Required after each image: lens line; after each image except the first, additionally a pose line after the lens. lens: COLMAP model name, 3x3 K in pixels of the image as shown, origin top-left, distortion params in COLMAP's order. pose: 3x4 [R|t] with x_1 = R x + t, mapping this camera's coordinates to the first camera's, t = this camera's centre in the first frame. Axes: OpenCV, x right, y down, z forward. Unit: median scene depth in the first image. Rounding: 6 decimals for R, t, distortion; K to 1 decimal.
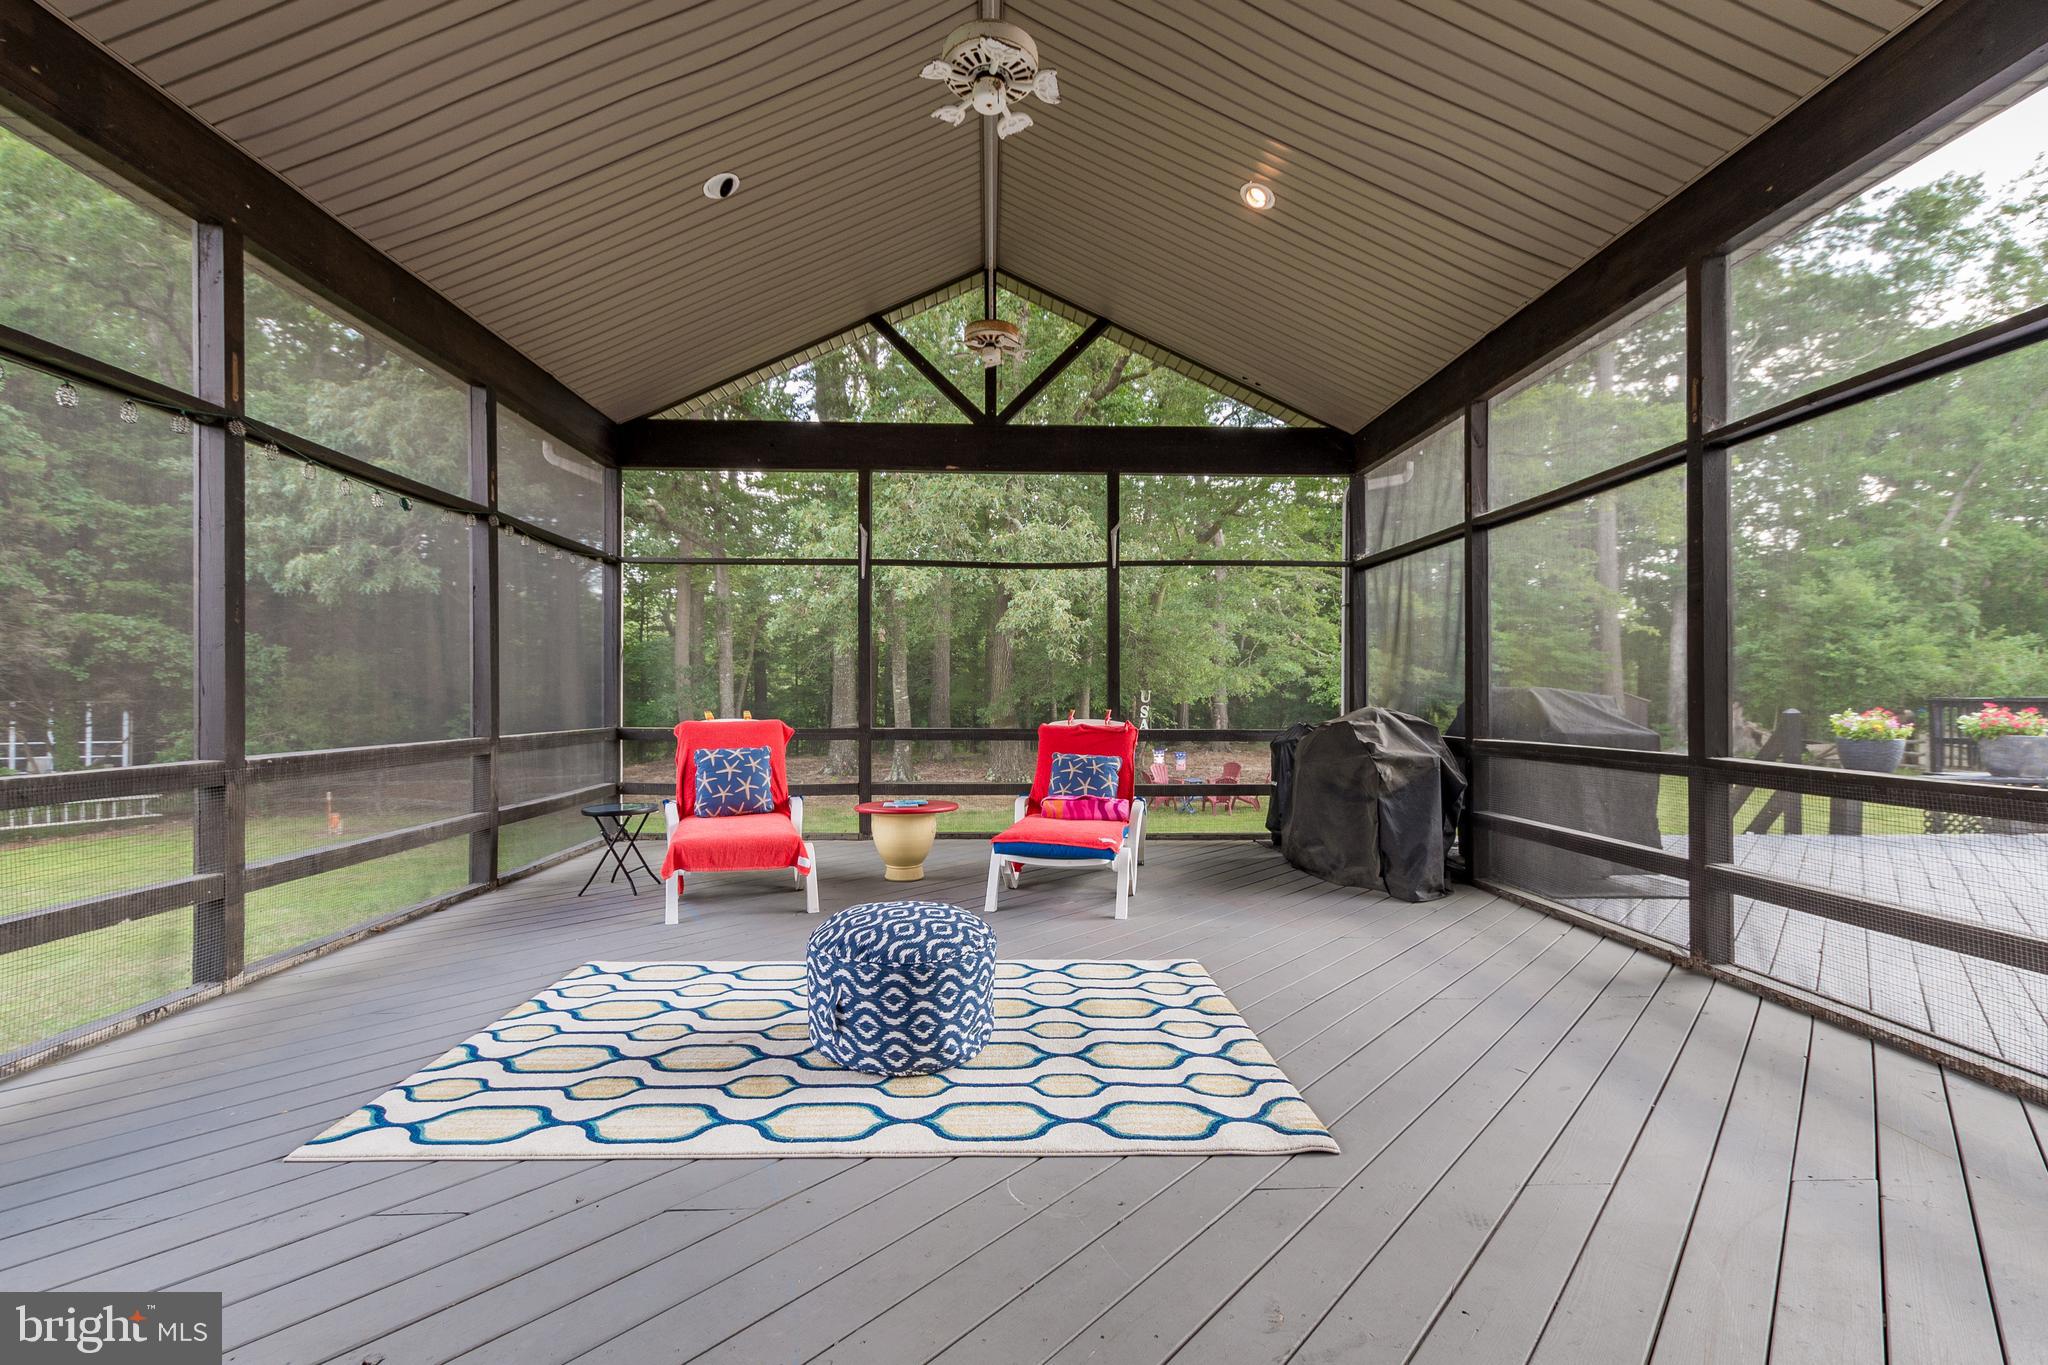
lens RADIAL K [[884.3, 0, 1021.5], [0, 884.3, 689.8], [0, 0, 1]] dist [0.001835, -0.000347]
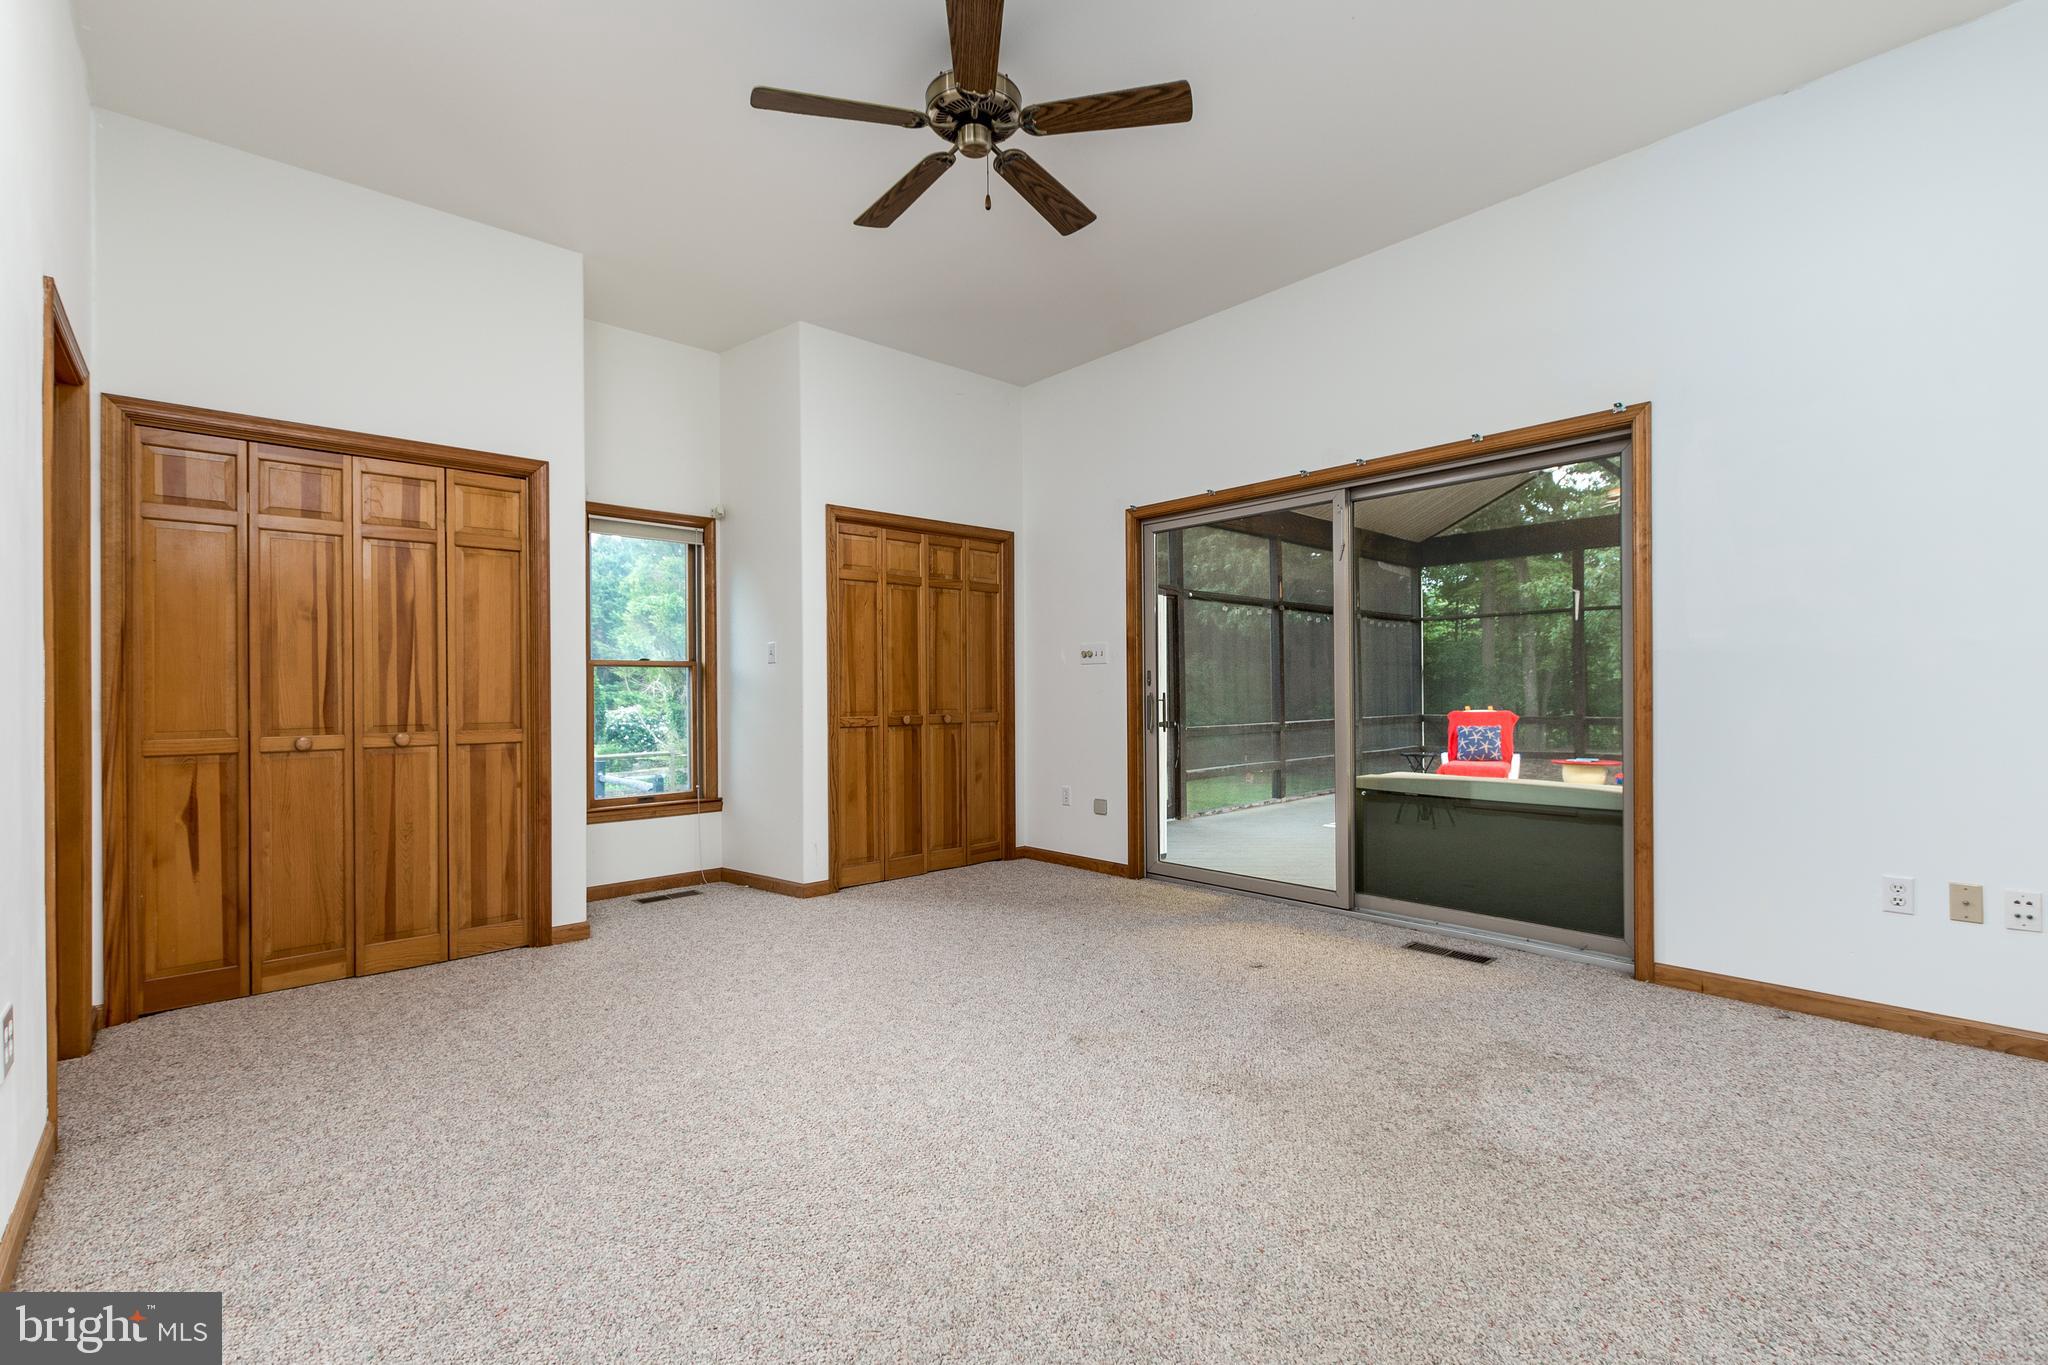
lens RADIAL K [[884.3, 0, 1021.5], [0, 884.3, 689.8], [0, 0, 1]] dist [0.001835, -0.000347]
pose [[0.644814, -0.004740, -0.764325, 0.411605], [0.011913, 0.999922, 0.003849, -0.025027], [0.764247, -0.011587, 0.644820, -0.810557]]
